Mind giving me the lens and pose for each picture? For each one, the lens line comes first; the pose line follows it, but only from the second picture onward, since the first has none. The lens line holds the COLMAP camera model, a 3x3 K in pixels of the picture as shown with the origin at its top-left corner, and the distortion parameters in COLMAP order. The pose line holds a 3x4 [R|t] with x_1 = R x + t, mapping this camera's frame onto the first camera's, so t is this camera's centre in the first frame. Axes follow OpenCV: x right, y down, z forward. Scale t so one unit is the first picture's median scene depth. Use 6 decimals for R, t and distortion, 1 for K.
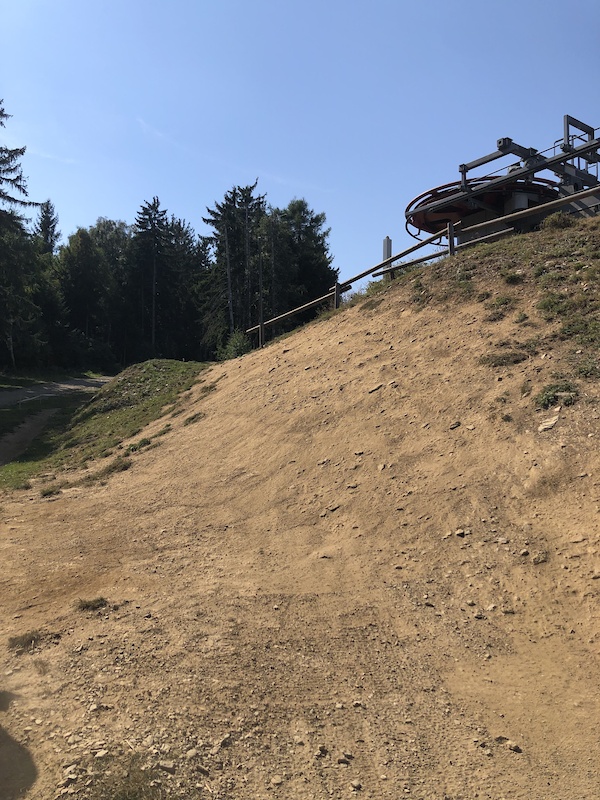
lens RADIAL K [[737.8, 0, 300.0], [0, 737.8, 400.0], [0, 0, 1]] dist [0.124629, -0.178443]
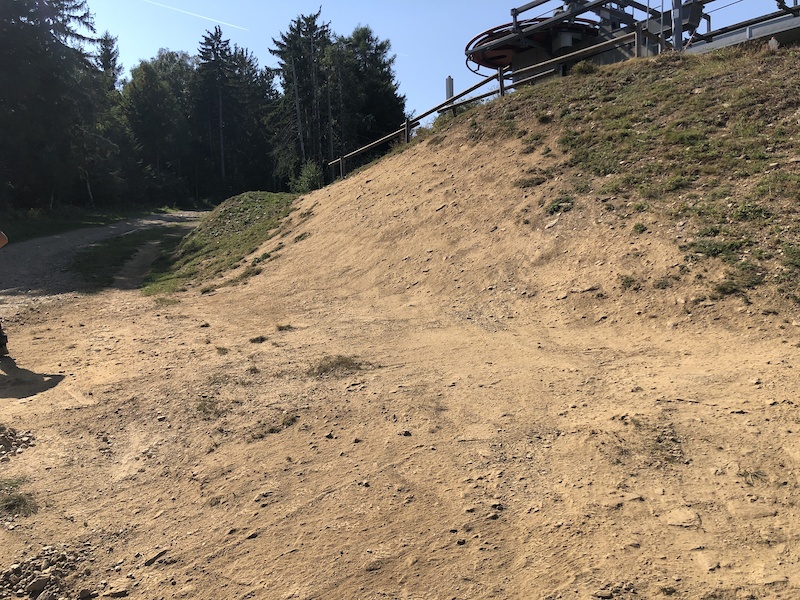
lens RADIAL K [[737.8, 0, 400.0], [0, 737.8, 300.0], [0, 0, 1]] dist [0.124629, -0.178443]
pose [[0.998575, -0.039032, 0.036407, -0.020383], [0.035404, 0.994803, 0.095465, 0.015278], [-0.039944, -0.094040, 0.994767, -0.259992]]
